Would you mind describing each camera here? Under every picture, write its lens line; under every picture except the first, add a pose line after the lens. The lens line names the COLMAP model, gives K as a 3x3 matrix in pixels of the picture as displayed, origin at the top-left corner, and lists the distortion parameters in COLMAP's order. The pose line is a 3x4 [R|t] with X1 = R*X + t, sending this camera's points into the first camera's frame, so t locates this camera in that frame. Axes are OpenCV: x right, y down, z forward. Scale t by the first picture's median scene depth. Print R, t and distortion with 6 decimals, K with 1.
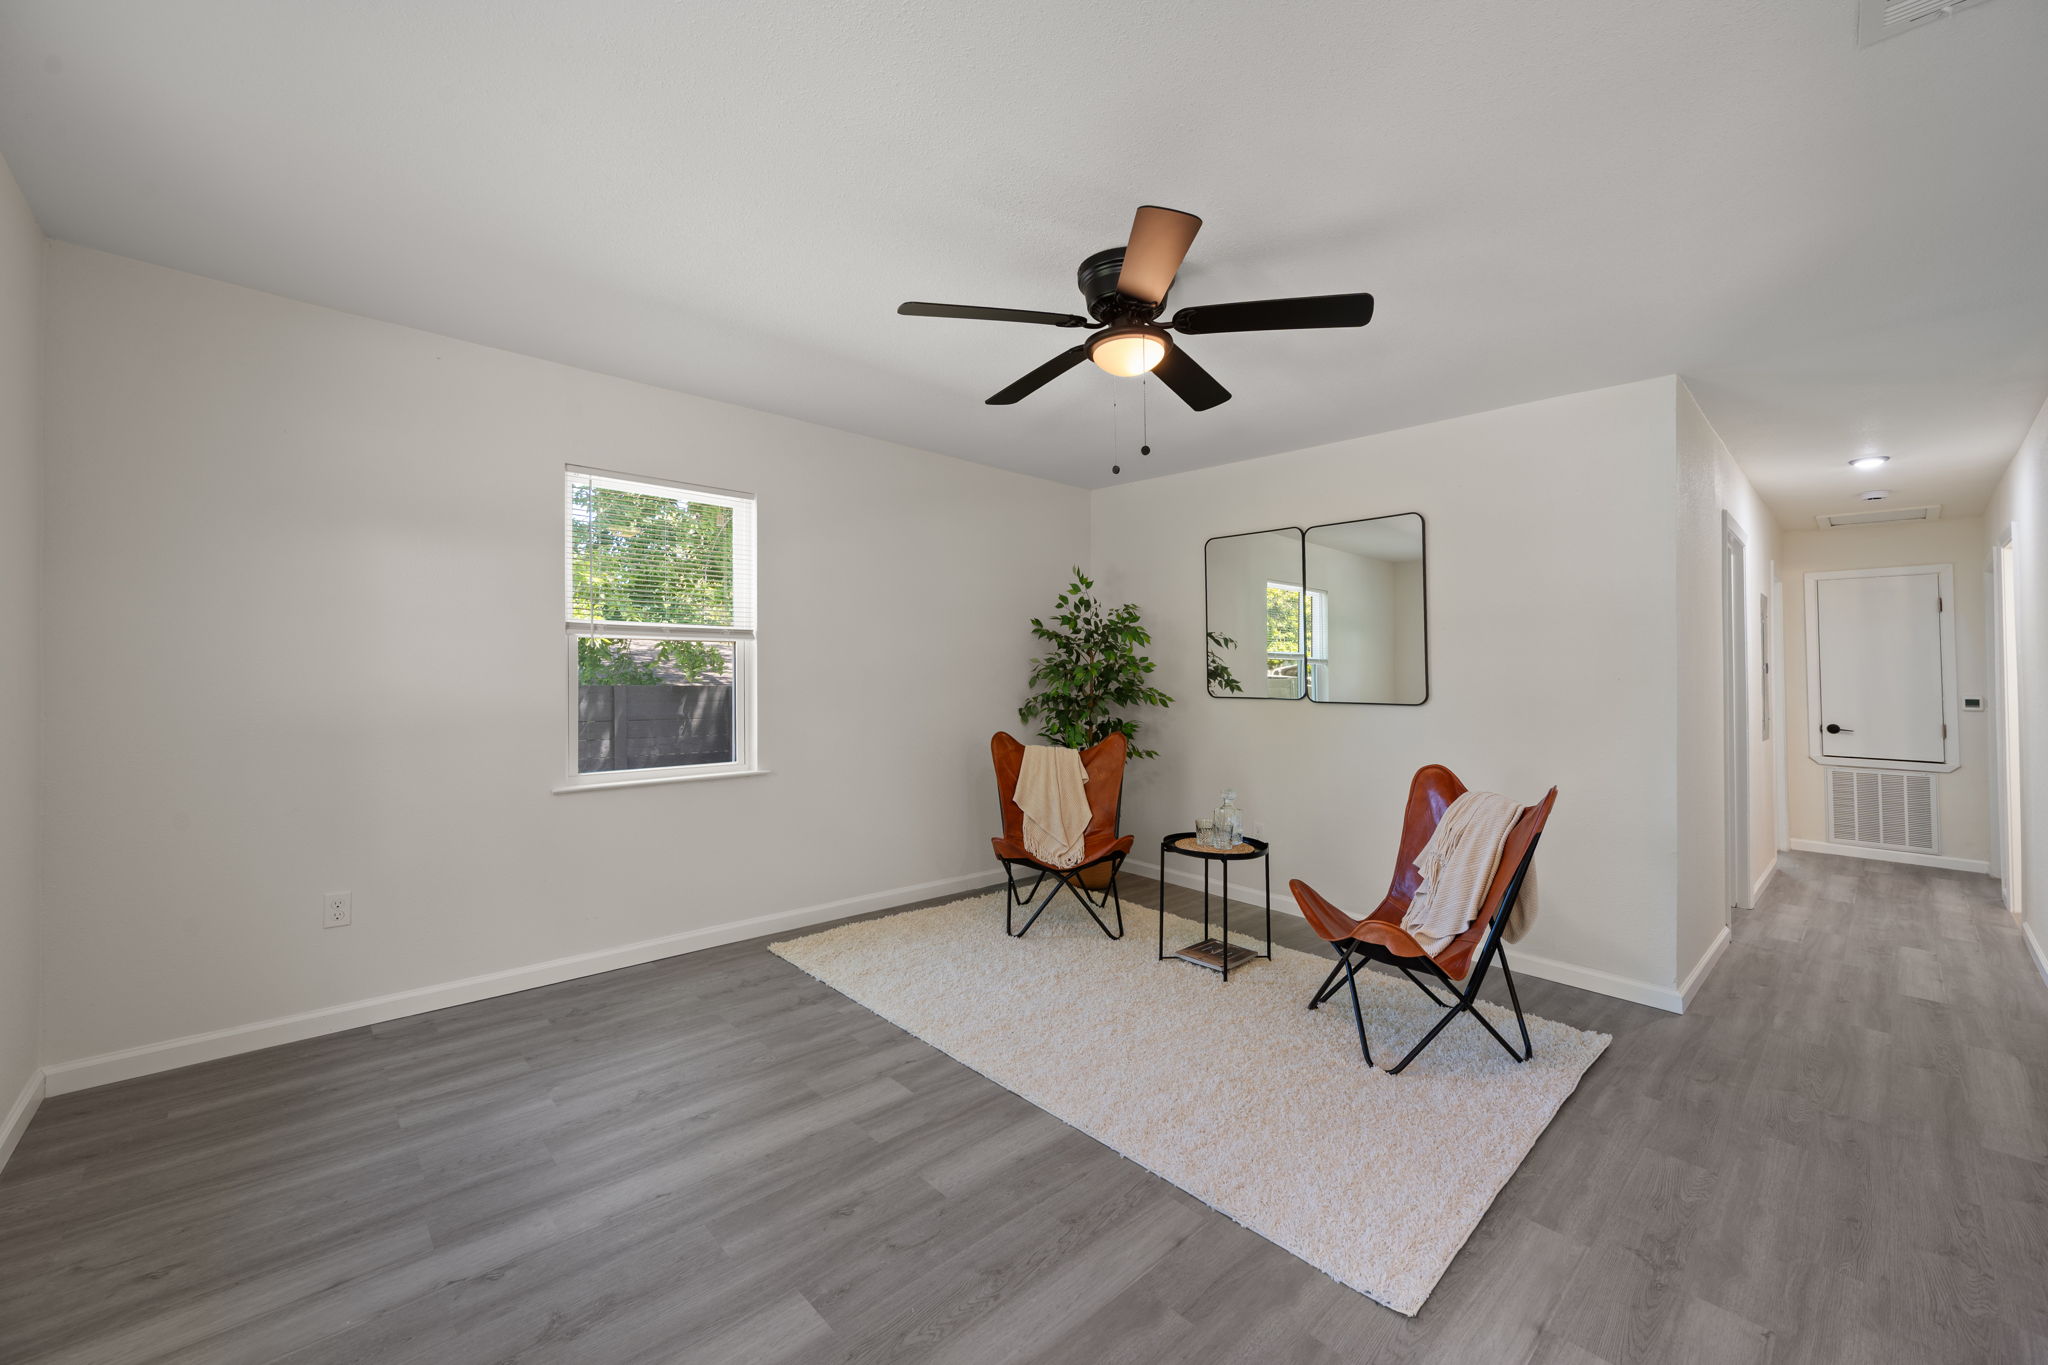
lens RADIAL K [[809.0, 0, 1043.0], [0, 809.0, 678.4], [0, 0, 1]] dist [-0.000636, -0.000240]
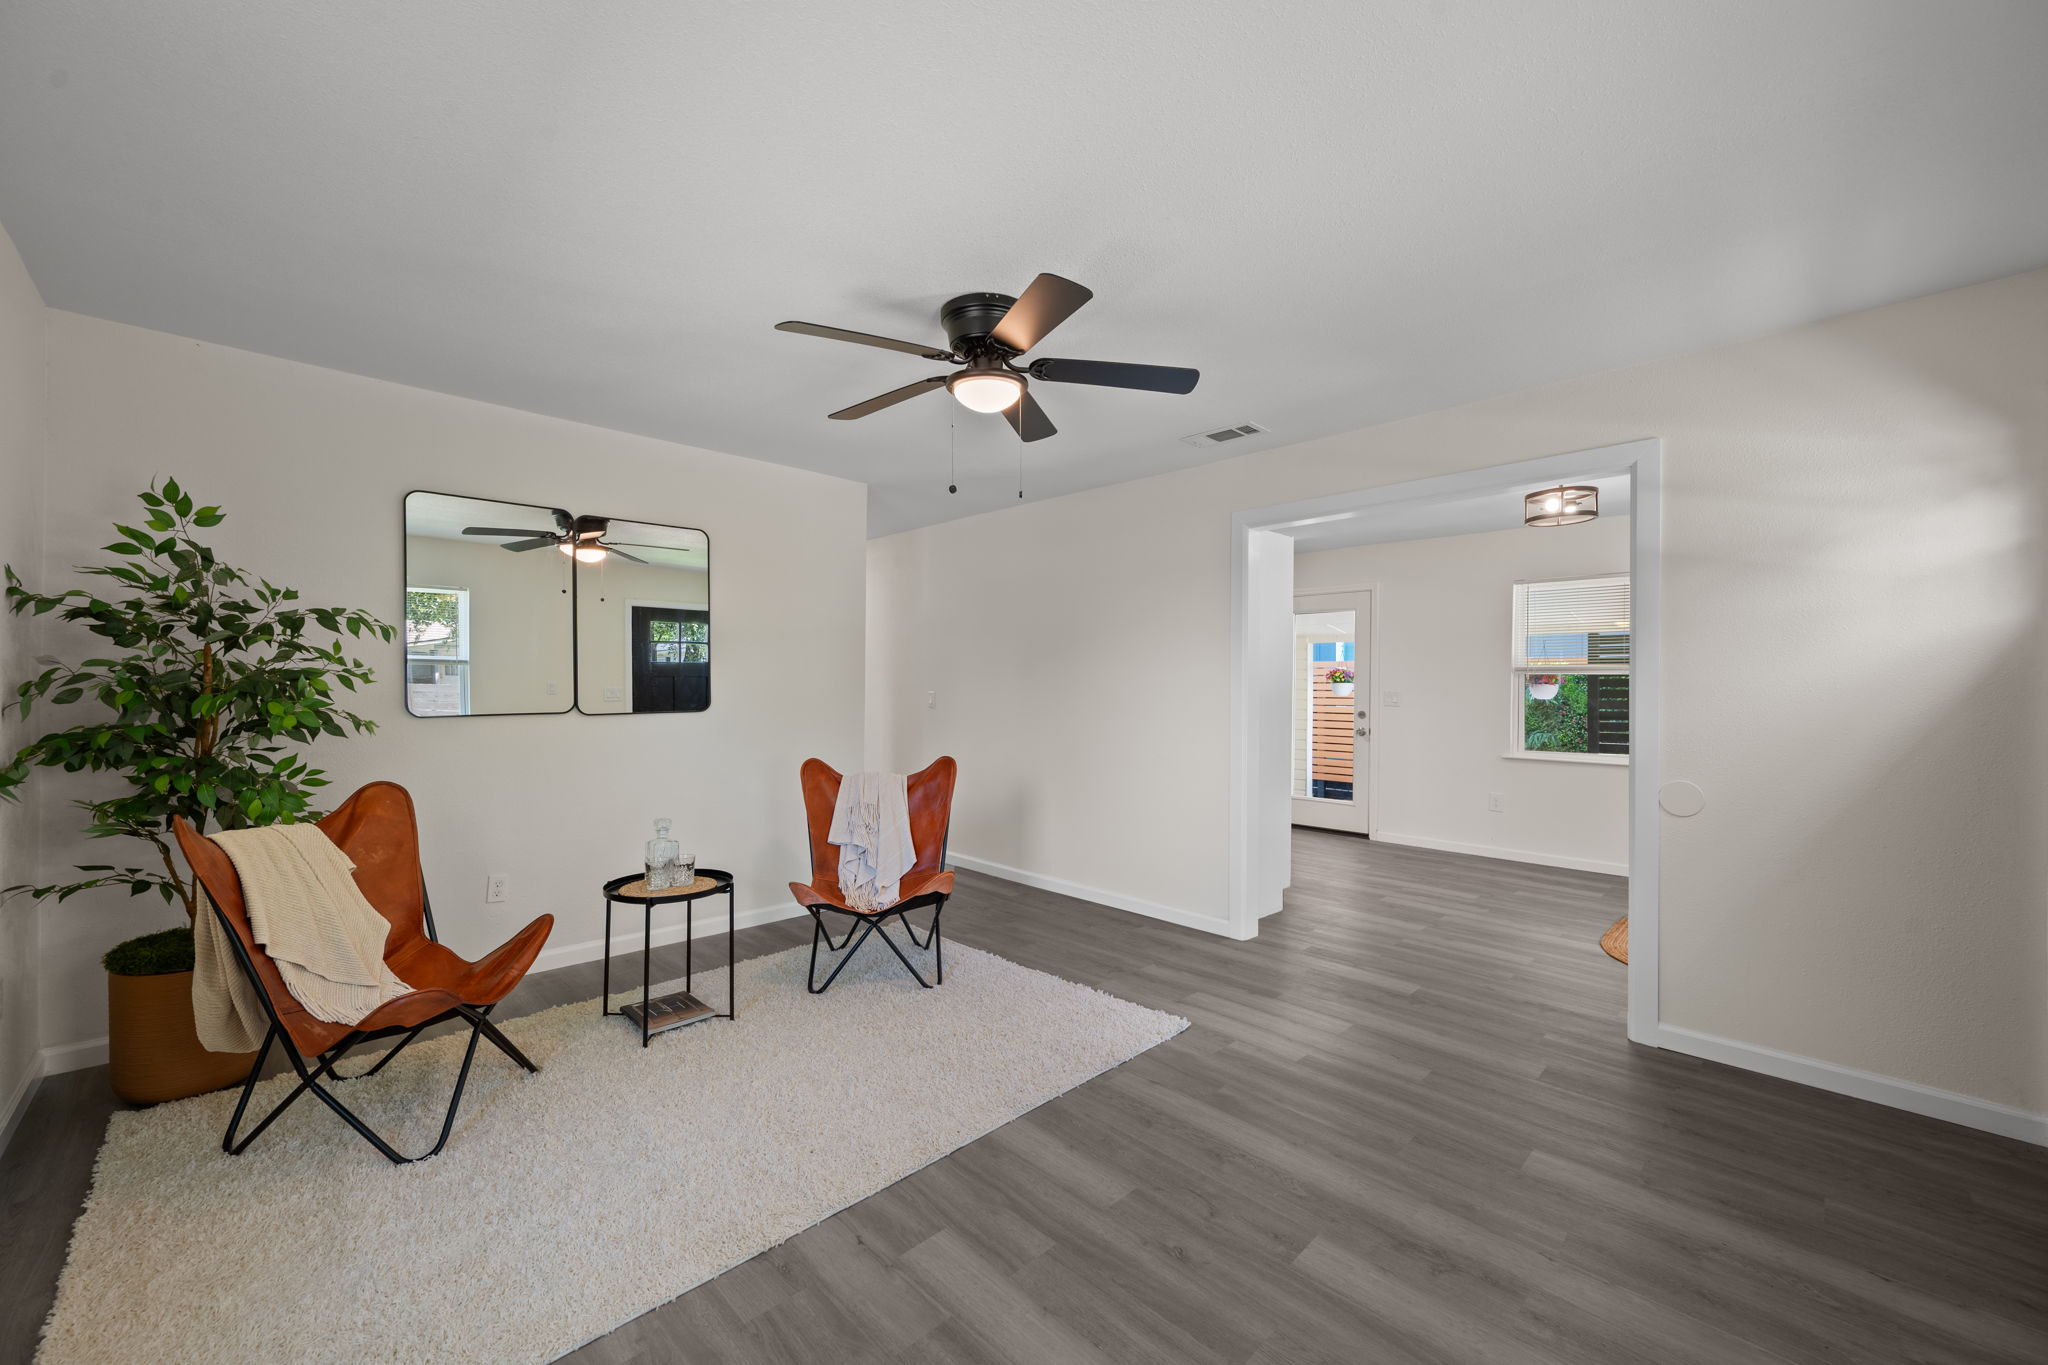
lens RADIAL K [[808.3, 0, 1023.0], [0, 808.3, 685.8], [0, 0, 1]] dist [-0.002962, -0.000589]
pose [[-0.007985, -0.017198, 0.999820, -0.947486], [0.012387, 0.999774, 0.017296, -0.018572], [-0.999891, 0.012523, -0.007771, 0.950187]]
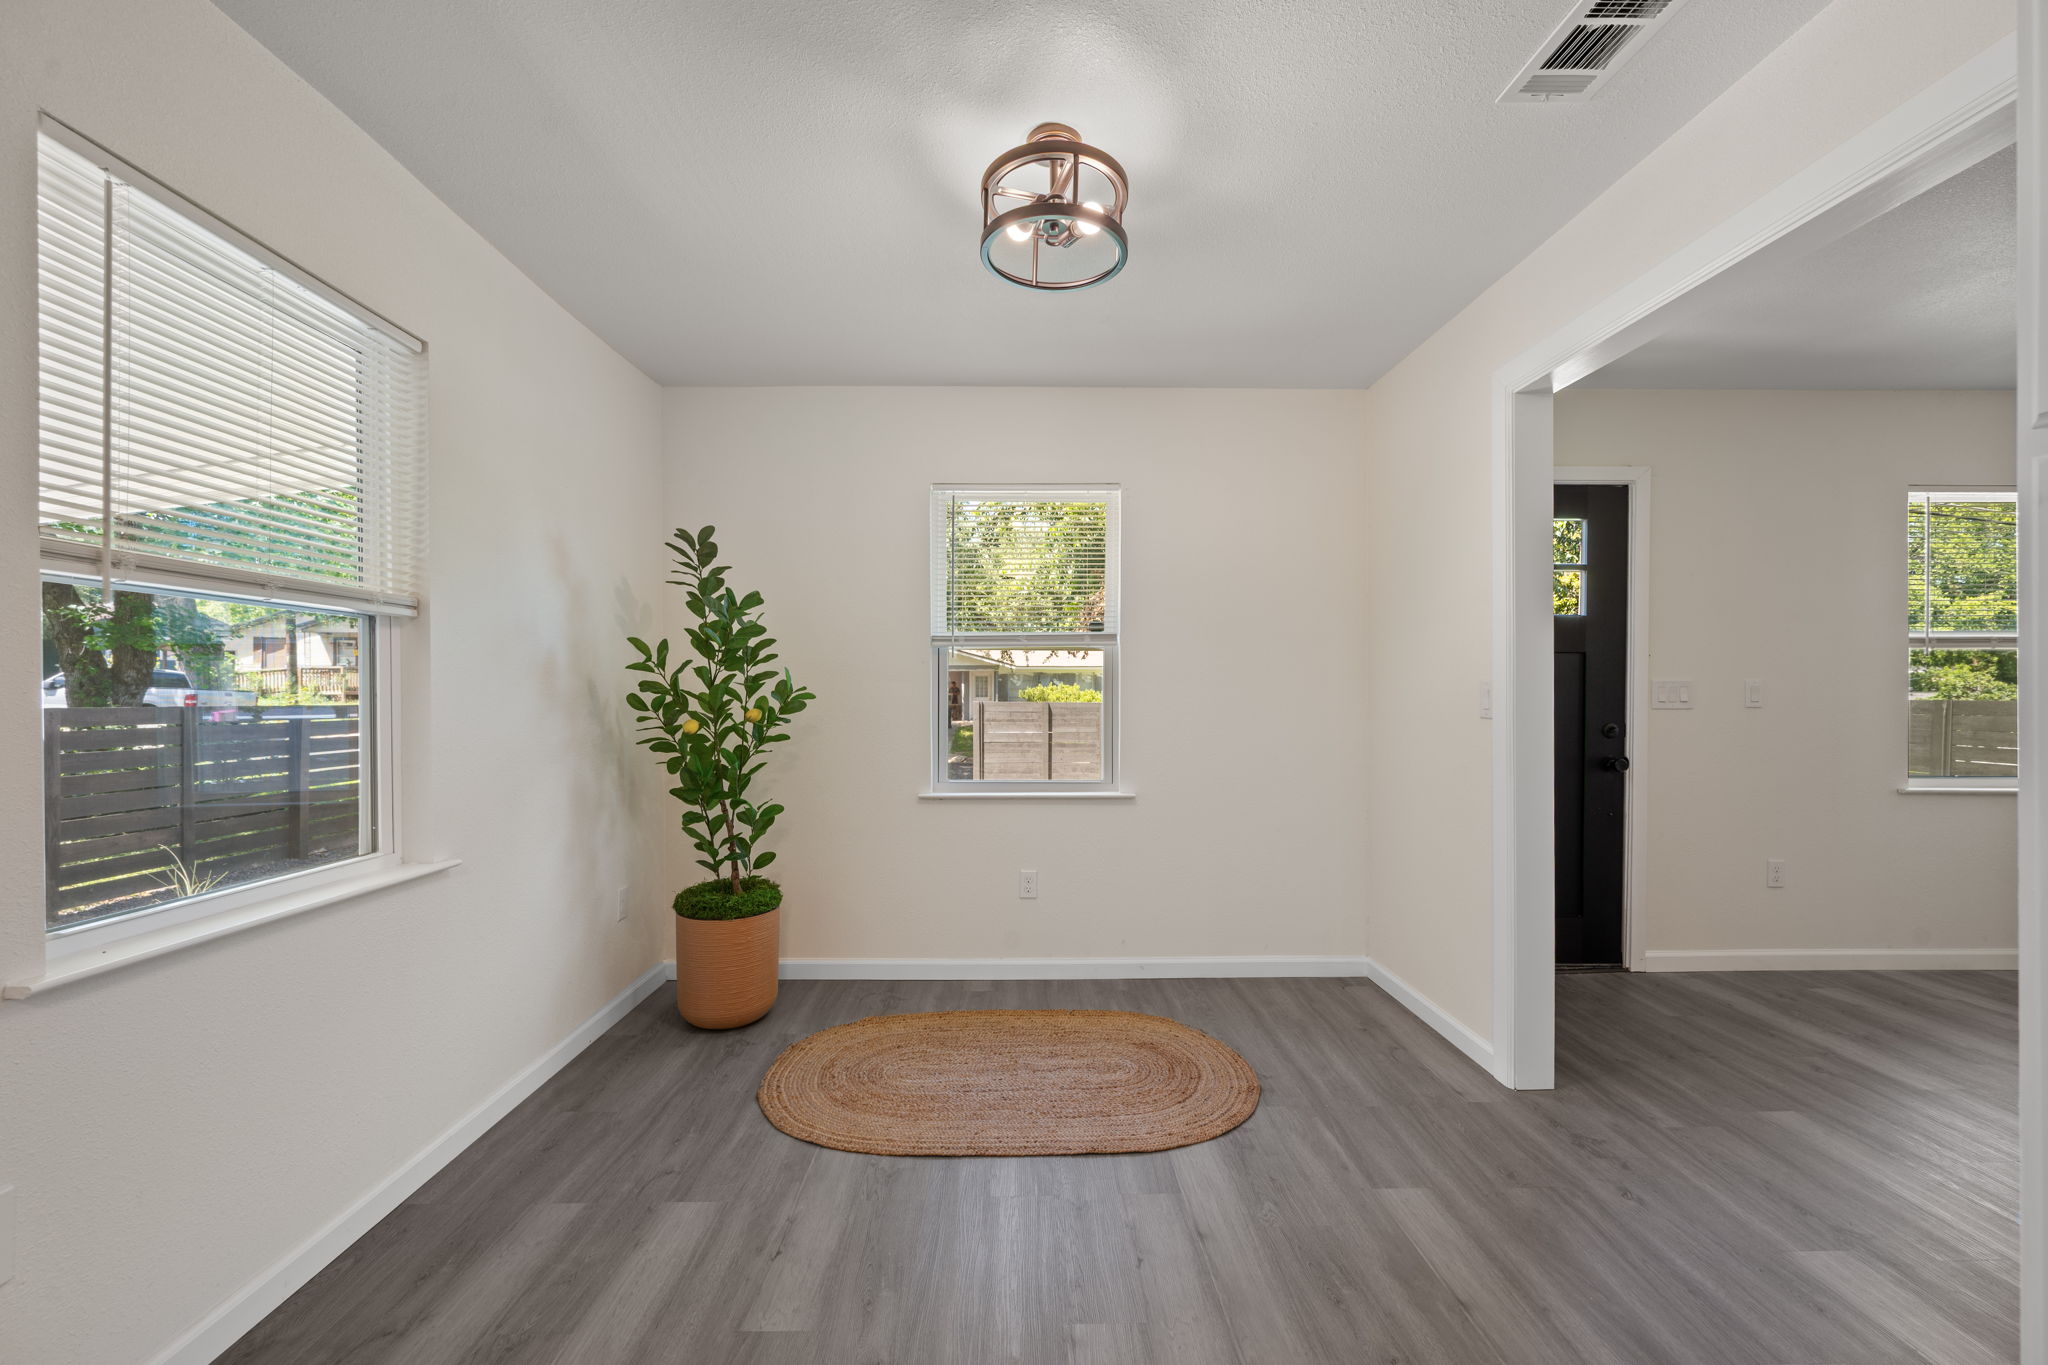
lens RADIAL K [[824.9, 0, 1024.1], [0, 824.9, 694.6], [0, 0, 1]] dist [0.003291, 0.000143]
pose [[-0.674617, -0.011494, -0.738079, 1.497571], [-0.020709, 0.999780, 0.003358, 0.064919], [0.737878, 0.017550, -0.674706, 0.223375]]
